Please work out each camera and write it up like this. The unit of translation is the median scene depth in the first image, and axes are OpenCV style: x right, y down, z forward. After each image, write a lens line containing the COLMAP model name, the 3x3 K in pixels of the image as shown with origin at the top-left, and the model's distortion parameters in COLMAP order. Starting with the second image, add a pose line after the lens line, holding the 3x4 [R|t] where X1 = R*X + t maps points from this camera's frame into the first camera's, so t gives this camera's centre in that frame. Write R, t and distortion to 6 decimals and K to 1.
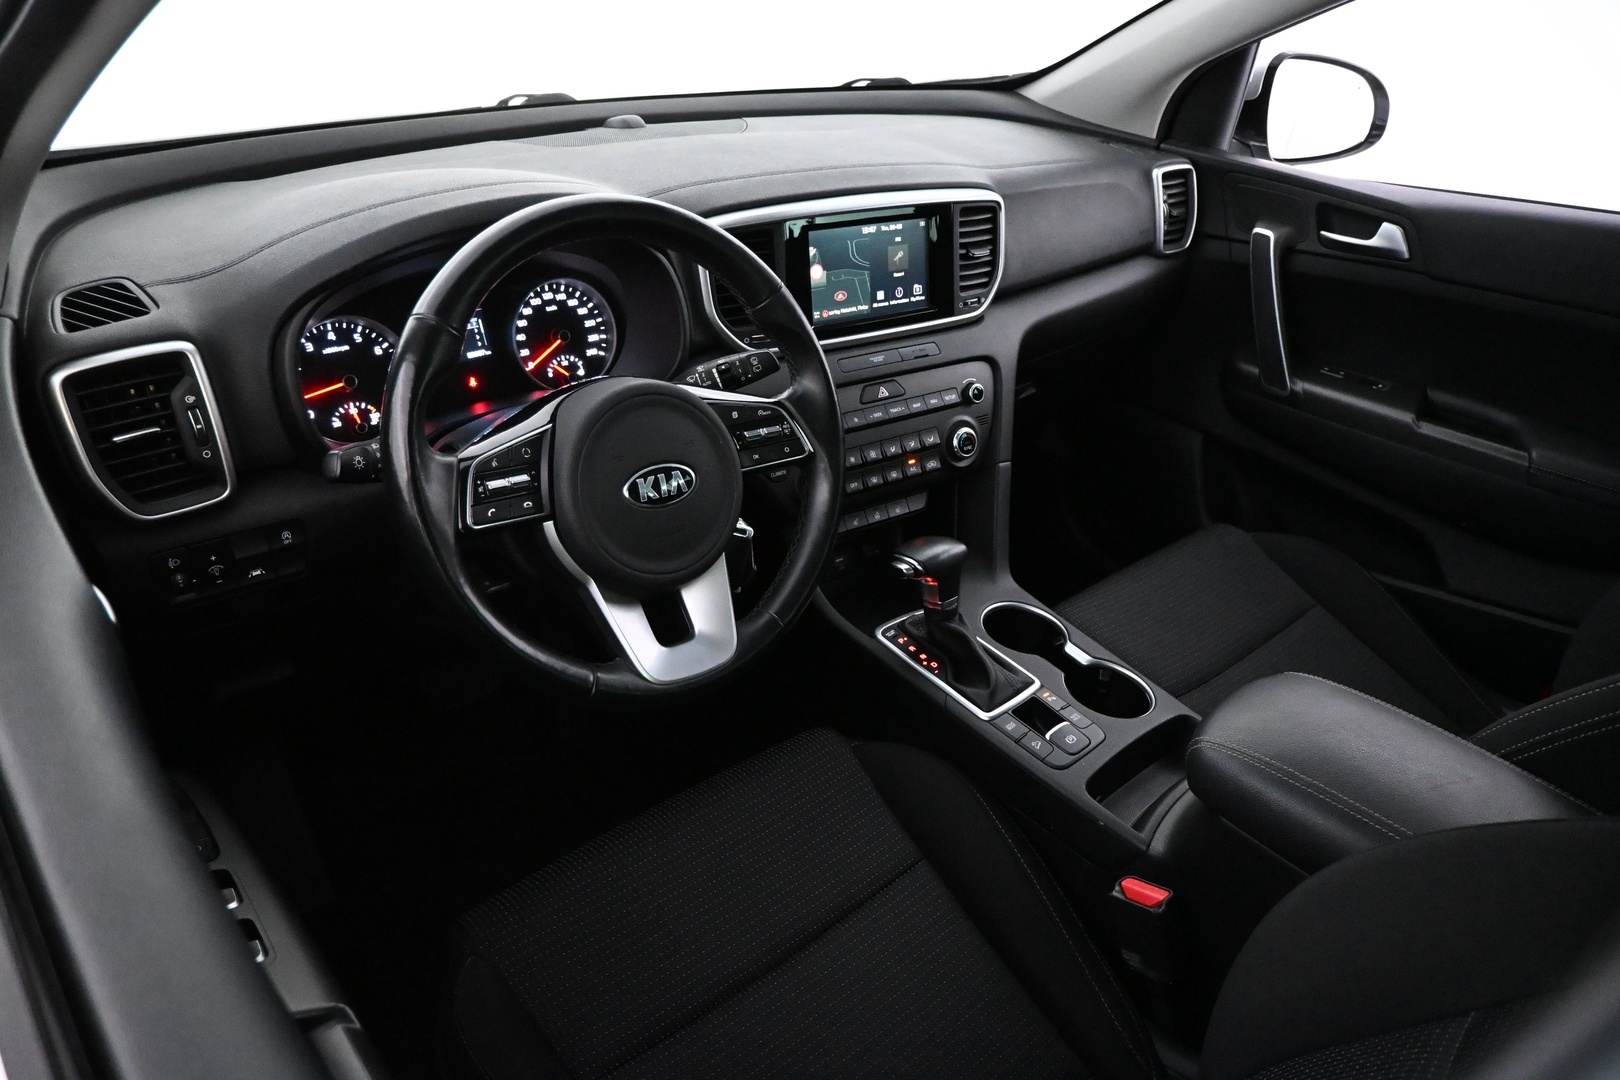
lens RADIAL K [[1101.7, 0, 809.8], [0, 1101.7, 539.2], [0, 0, 1]] dist [-0.021316, -0.004213]
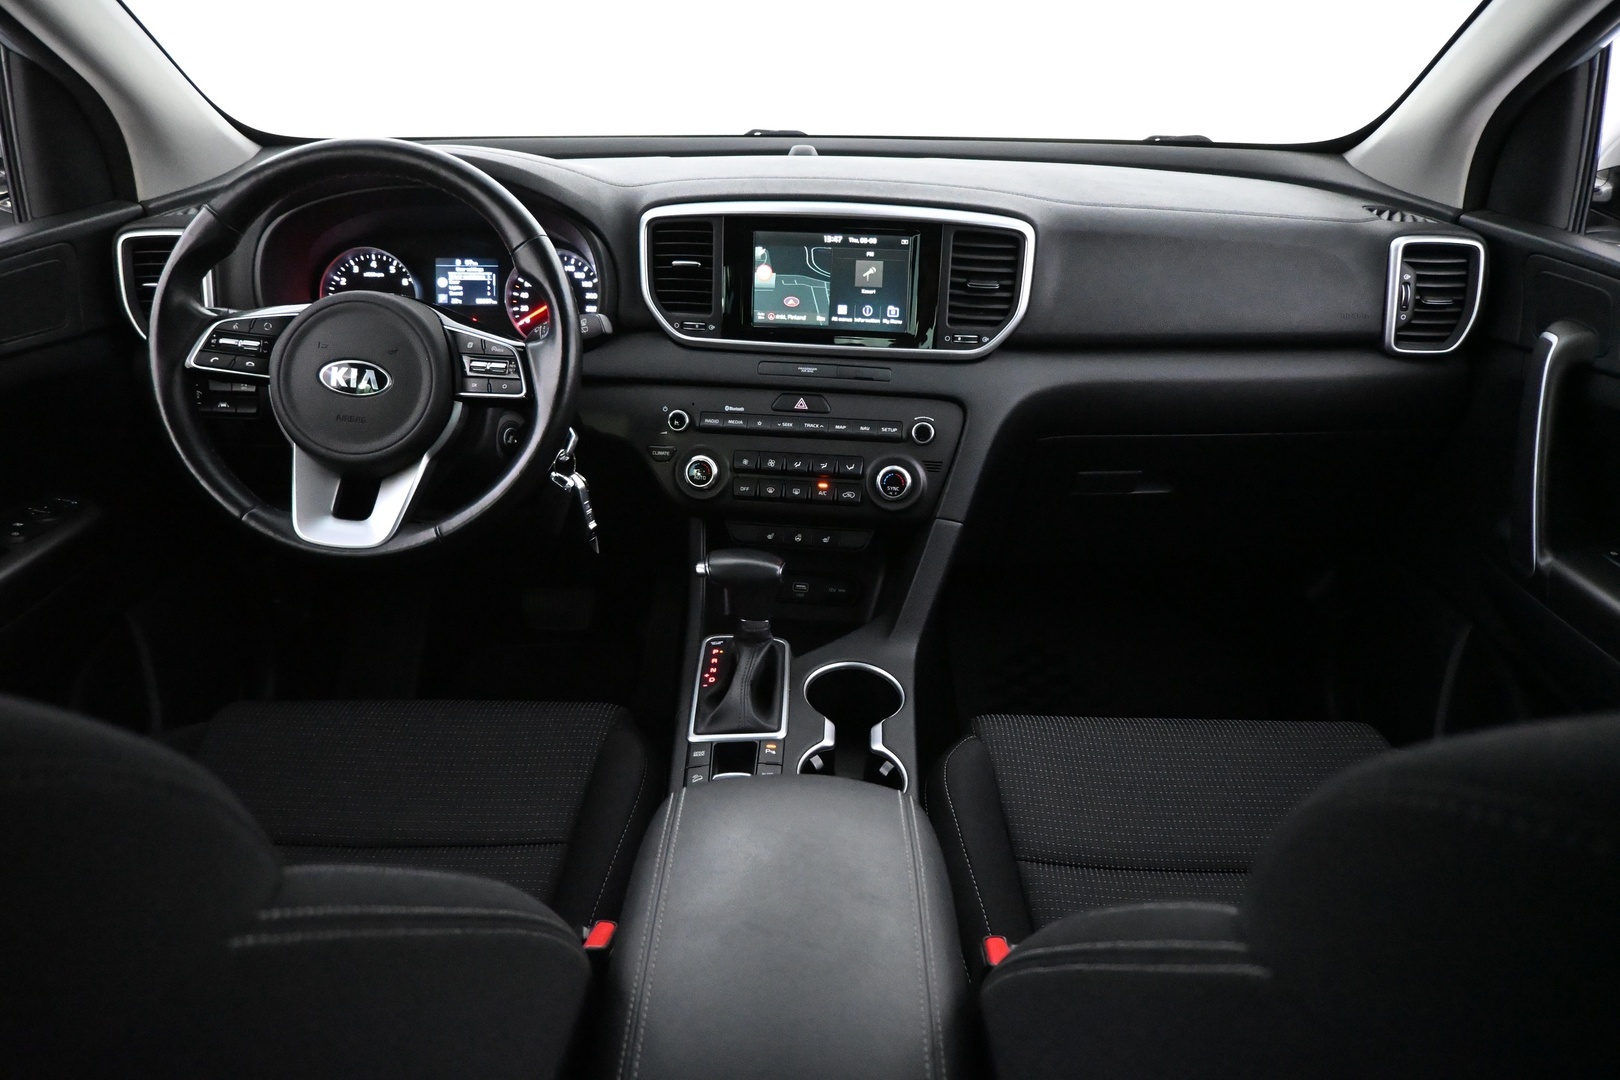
lens RADIAL K [[1101.7, 0, 802.6], [0, 1101.7, 537.0], [0, 0, 1]] dist [-0.021316, -0.004213]
pose [[0.741910, 0.235172, -0.627904, 0.676941], [-0.305101, 0.952312, -0.003823, -0.019940], [0.597061, 0.194411, 0.778282, 0.273669]]
